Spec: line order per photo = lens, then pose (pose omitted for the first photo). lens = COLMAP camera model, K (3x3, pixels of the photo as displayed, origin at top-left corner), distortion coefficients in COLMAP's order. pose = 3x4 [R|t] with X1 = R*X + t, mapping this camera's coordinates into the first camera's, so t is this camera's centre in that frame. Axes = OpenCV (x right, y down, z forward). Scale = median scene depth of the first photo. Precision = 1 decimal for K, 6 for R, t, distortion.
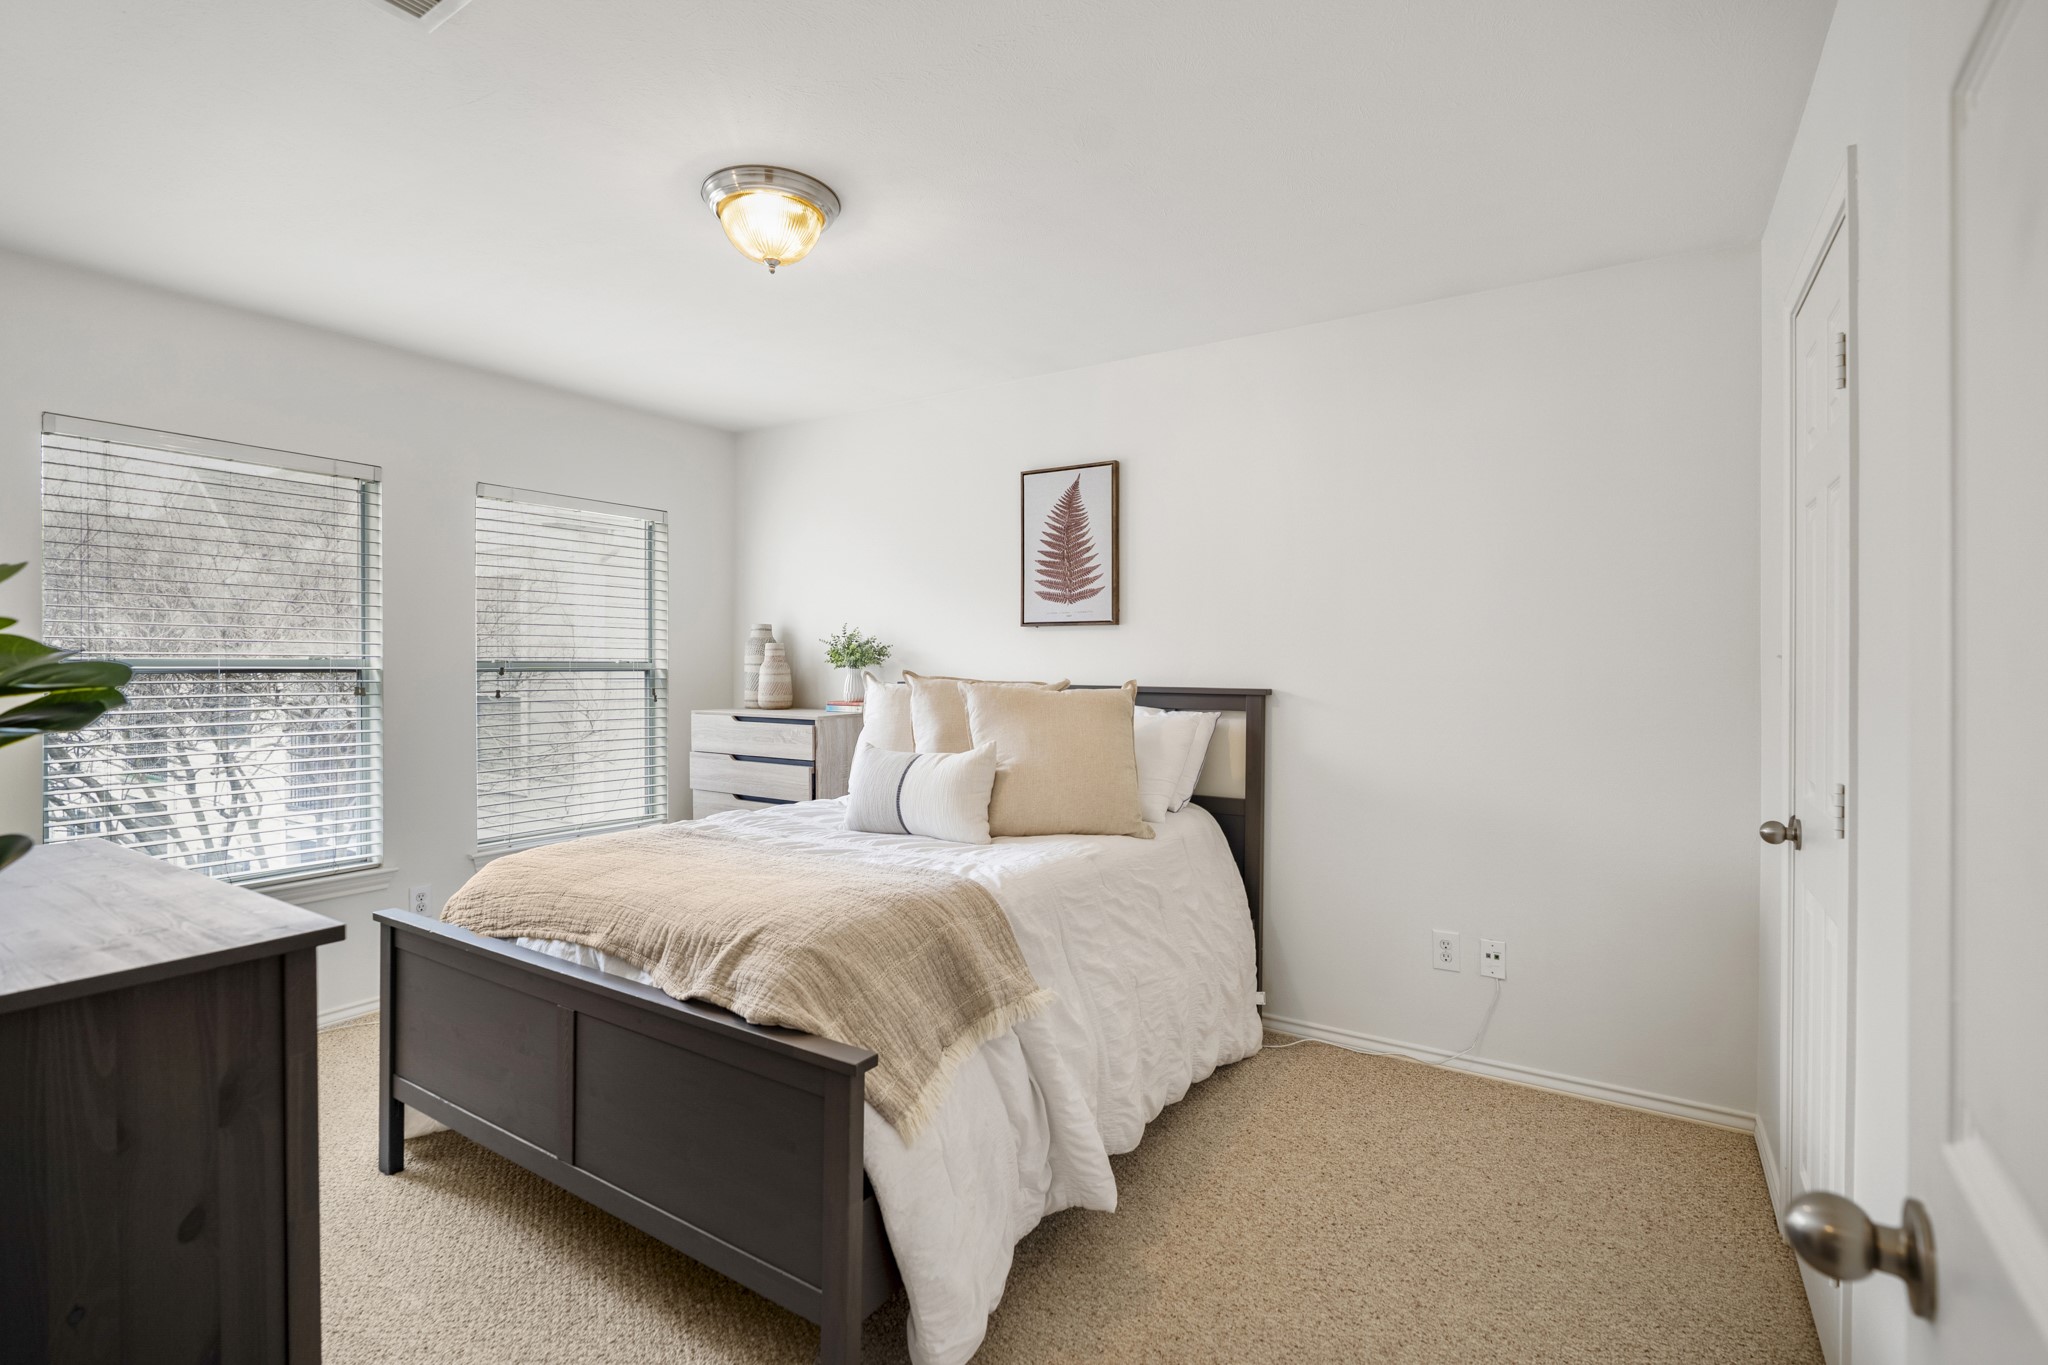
lens RADIAL K [[957.7, 0, 1023.8], [0, 957.7, 654.1], [0, 0, 1]] dist [-0.022883, 0.000310]
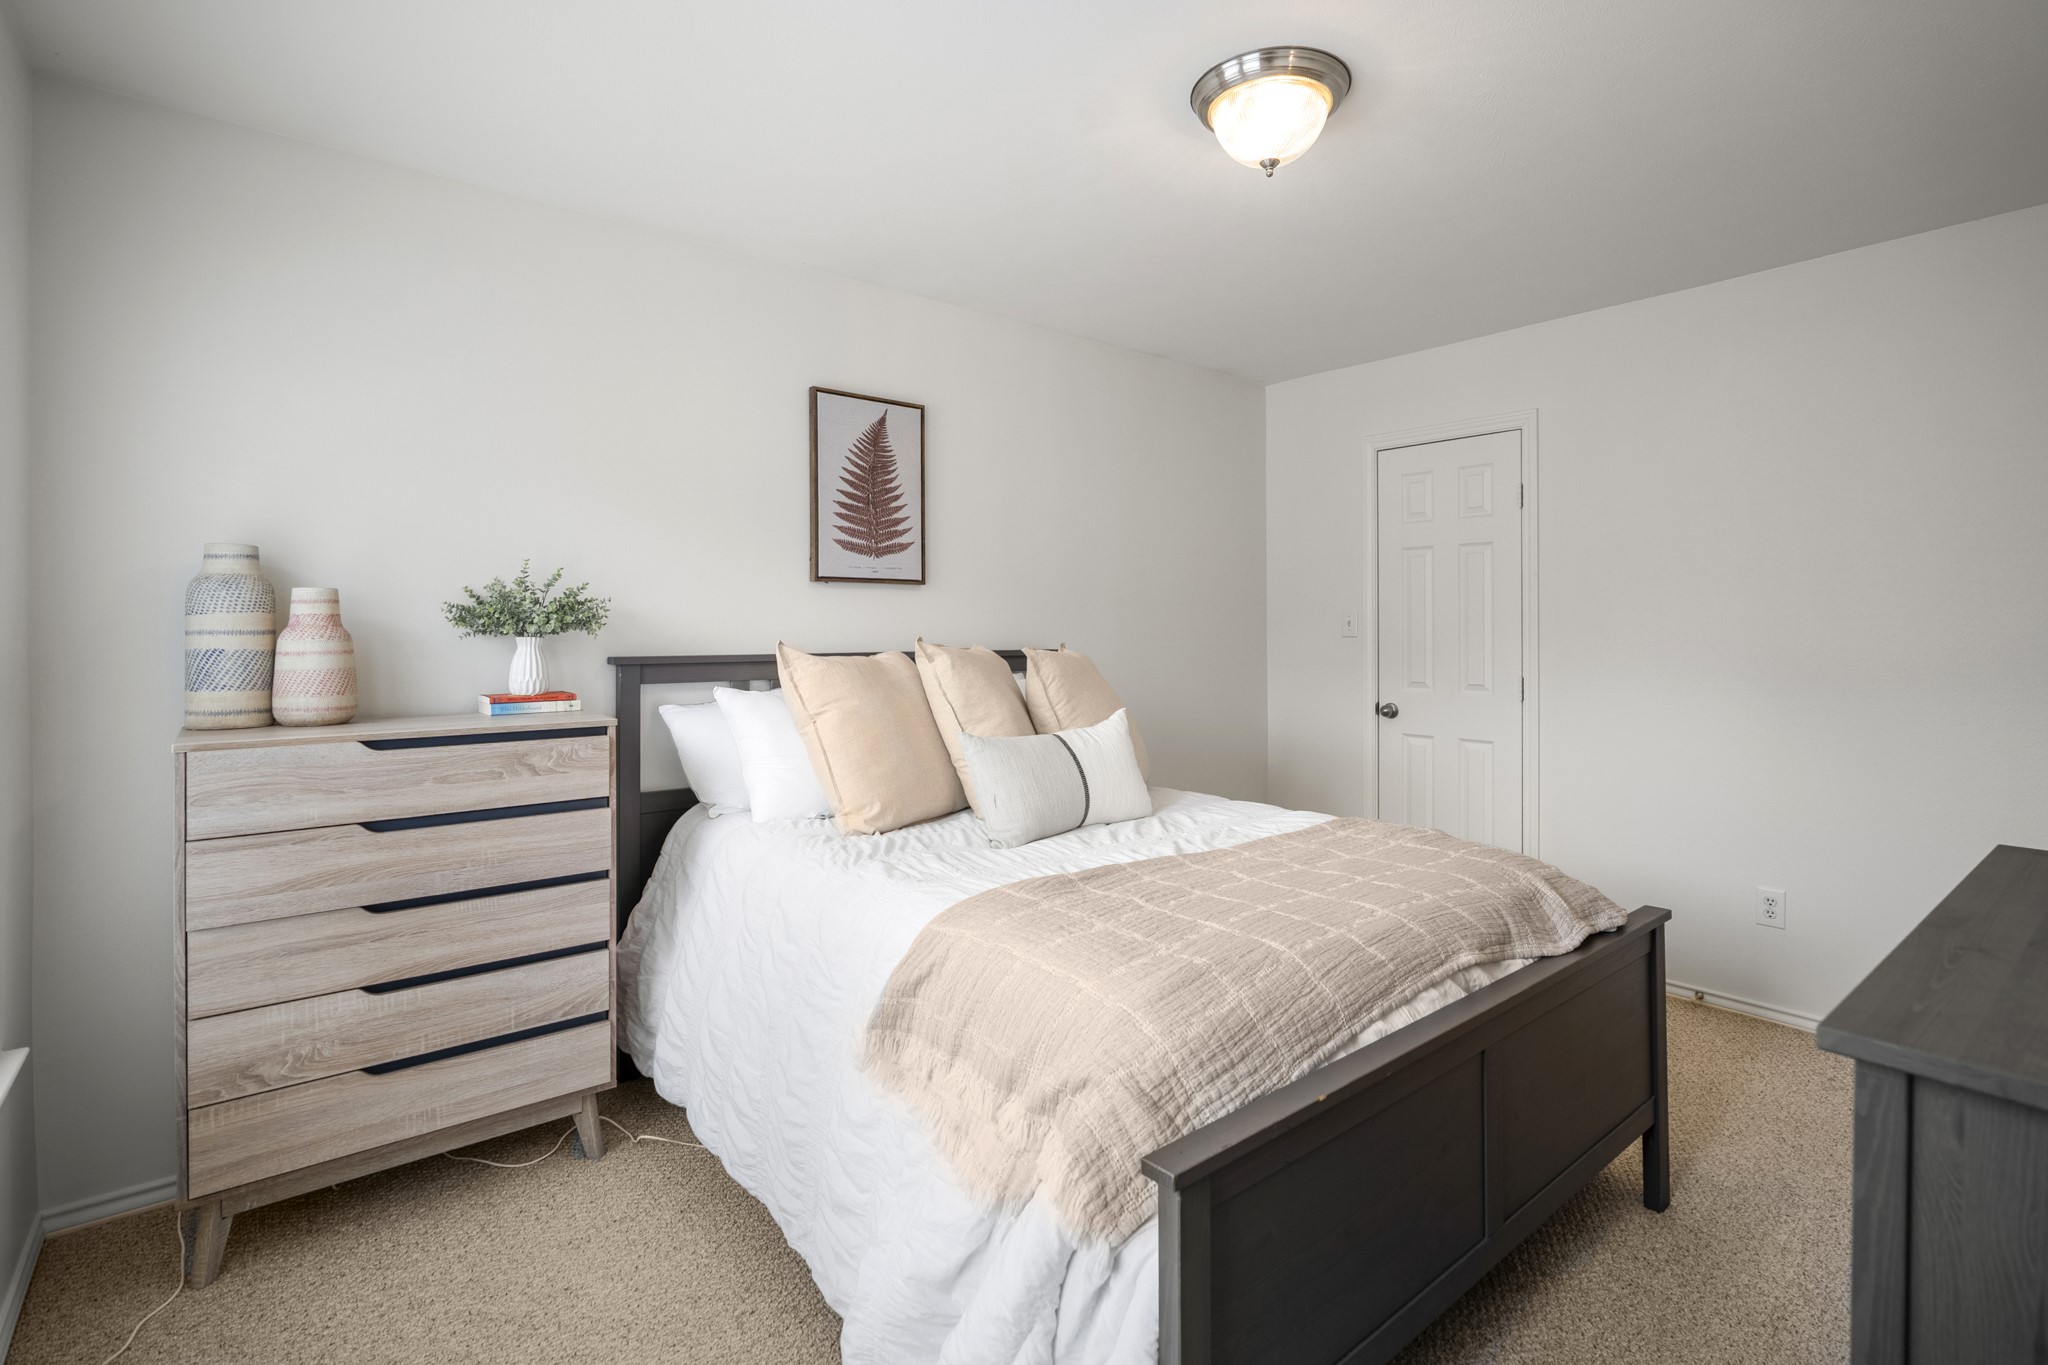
lens RADIAL K [[973.7, 0, 1029.3], [0, 973.7, 623.9], [0, 0, 1]] dist [-0.001998, 0.000076]
pose [[0.309481, 0.003127, 0.950901, -0.735466], [0.003444, 0.999984, -0.004410, 0.011091], [-0.950900, 0.004640, 0.309465, 0.597291]]
